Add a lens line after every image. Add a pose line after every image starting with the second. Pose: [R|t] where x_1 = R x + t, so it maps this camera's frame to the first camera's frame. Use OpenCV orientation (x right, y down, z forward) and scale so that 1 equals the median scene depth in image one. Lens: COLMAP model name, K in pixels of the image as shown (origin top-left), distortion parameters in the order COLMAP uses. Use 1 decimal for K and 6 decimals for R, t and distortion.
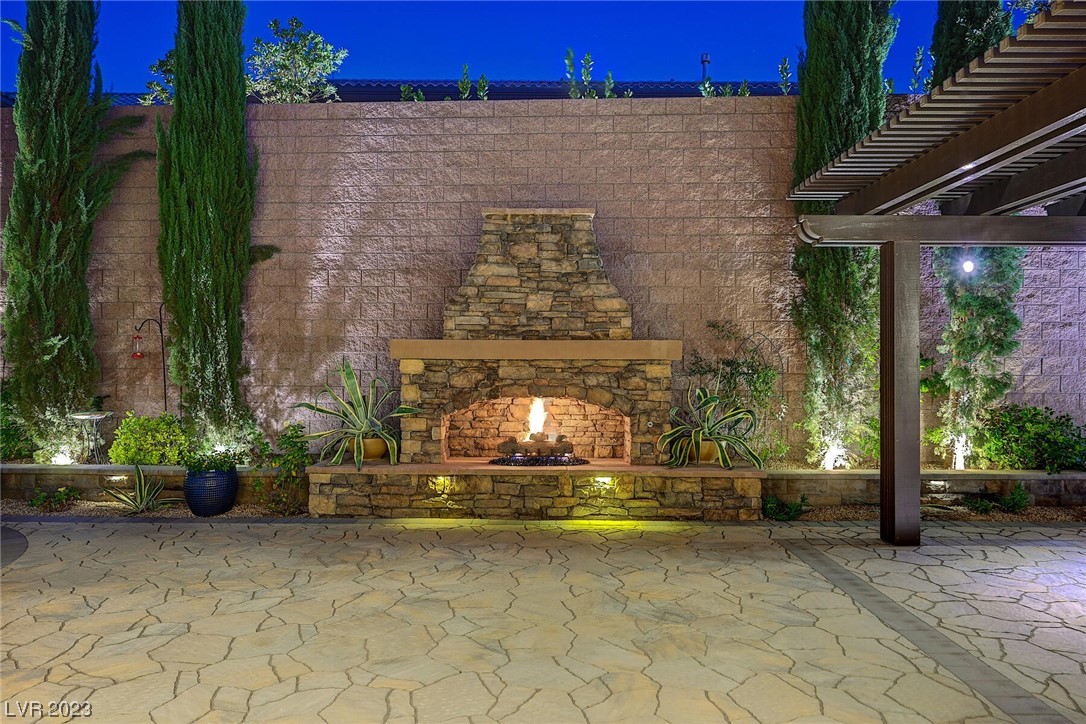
lens RADIAL K [[699.7, 0, 543.0], [0, 699.7, 362.0], [0, 0, 1]] dist [-0.001795, -0.001485]
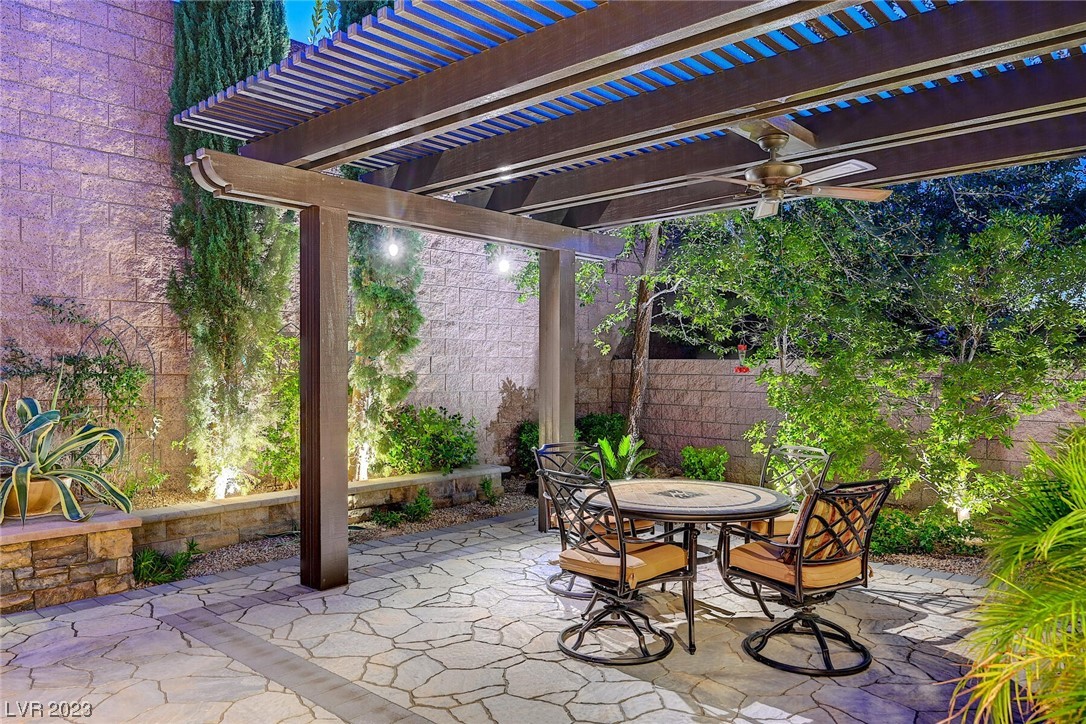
lens RADIAL K [[762.5, 0, 545.4], [0, 762.5, 373.2], [0, 0, 1]] dist [-0.002329, -0.001892]
pose [[0.666074, -0.007444, 0.745849, 0.024187], [-0.005395, 0.999876, 0.014798, 0.001224], [-0.745866, -0.013880, 0.665951, 0.191874]]
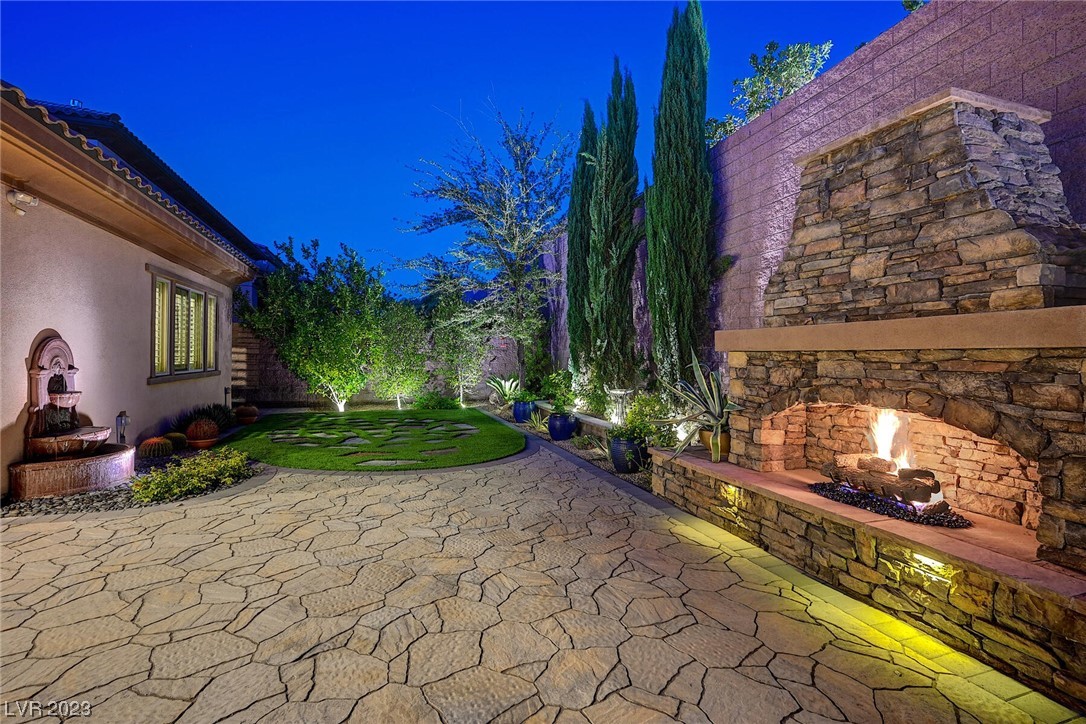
lens RADIAL K [[496.5, 0, 545.4], [0, 496.5, 354.3], [0, 0, 1]] dist [0.002249, 0.000398]
pose [[0.329896, -0.004845, -0.944005, 0.345720], [-0.005170, 0.999963, -0.006939, 0.005401], [0.944003, 0.007170, 0.329858, 0.546019]]
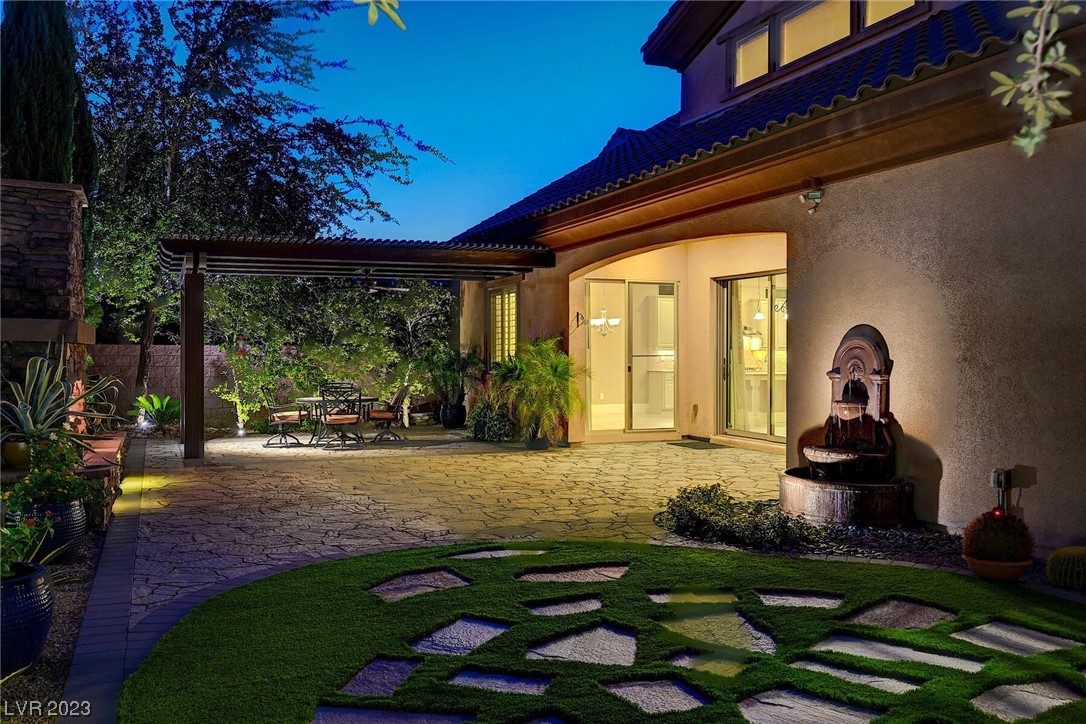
lens RADIAL K [[942.8, 0, 543.0], [0, 942.8, 362.0], [0, 0, 1]] dist [-0.000502, -0.011832]
pose [[-0.384708, -0.014912, 0.922918, -1.511574], [-0.007176, 0.999888, 0.013164, -0.000132], [-0.923010, -0.001559, -0.384772, 0.904668]]
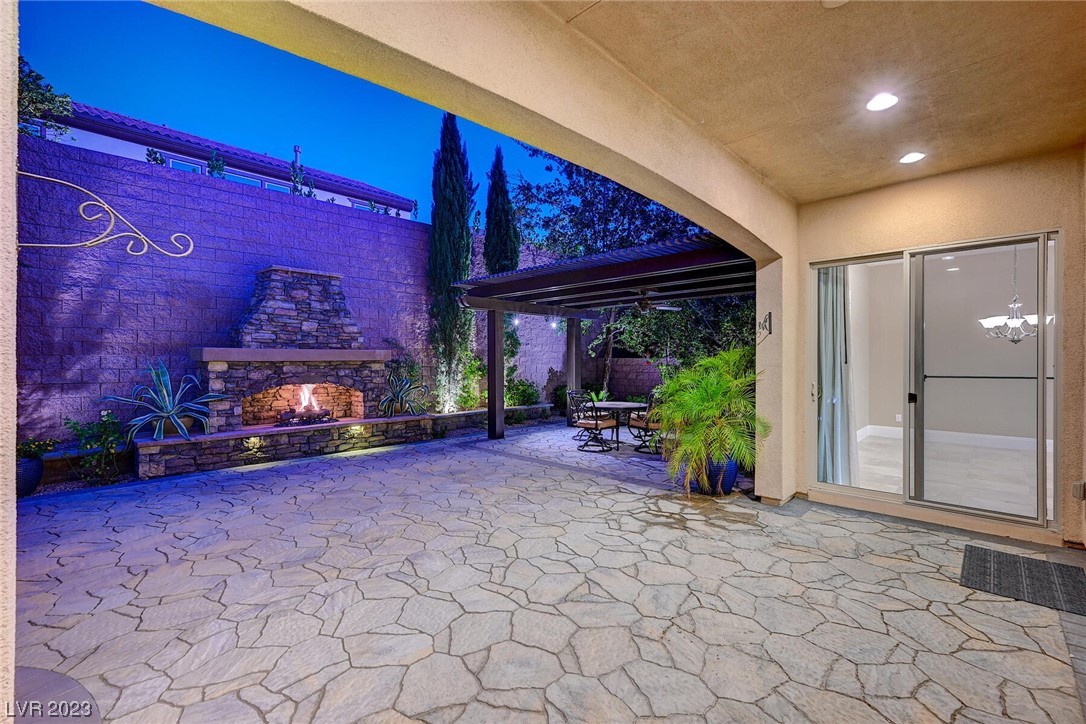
lens RADIAL K [[473.3, 0, 544.0], [0, 473.3, 359.7], [0, 0, 1]] dist [0.003248, 0.000235]
pose [[0.691037, -0.006443, 0.722791, -0.432404], [0.000374, 0.999963, 0.008556, -0.015557], [-0.722819, -0.005642, 0.691014, -0.175188]]
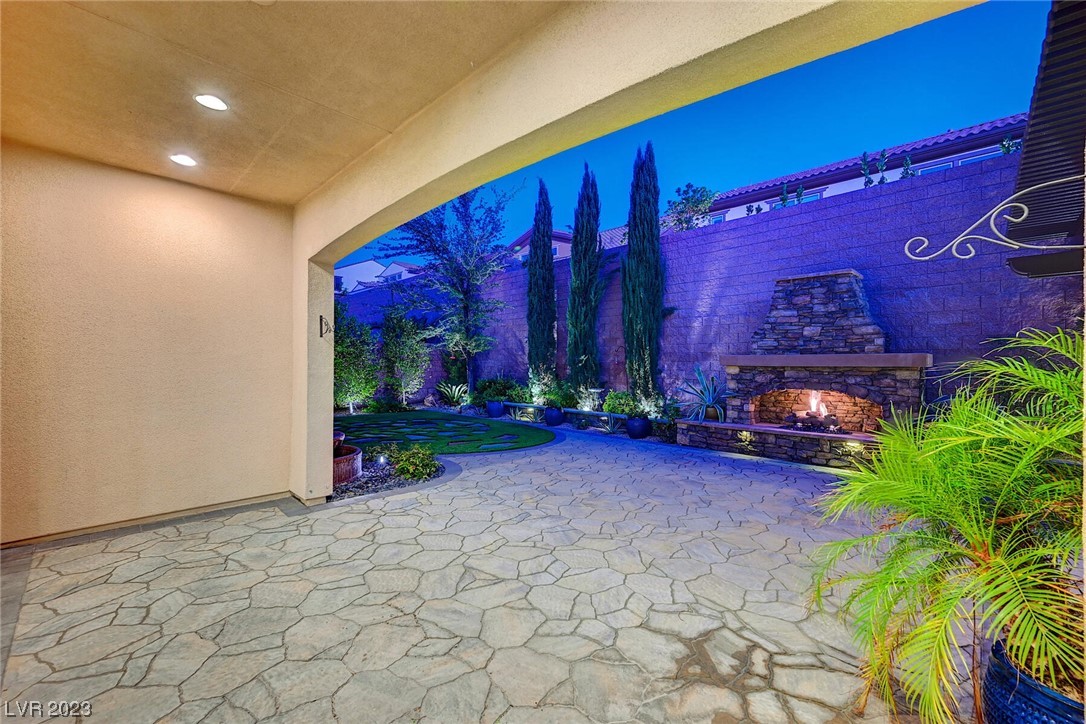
lens RADIAL K [[449.0, 0, 543.6], [0, 449.0, 363.7], [0, 0, 1]] dist [0.007889, 0.000332]
pose [[0.713101, -0.000470, -0.701061, 0.281861], [0.001369, 0.999999, 0.000722, -0.011357], [0.701060, -0.001474, 0.713100, -0.177389]]
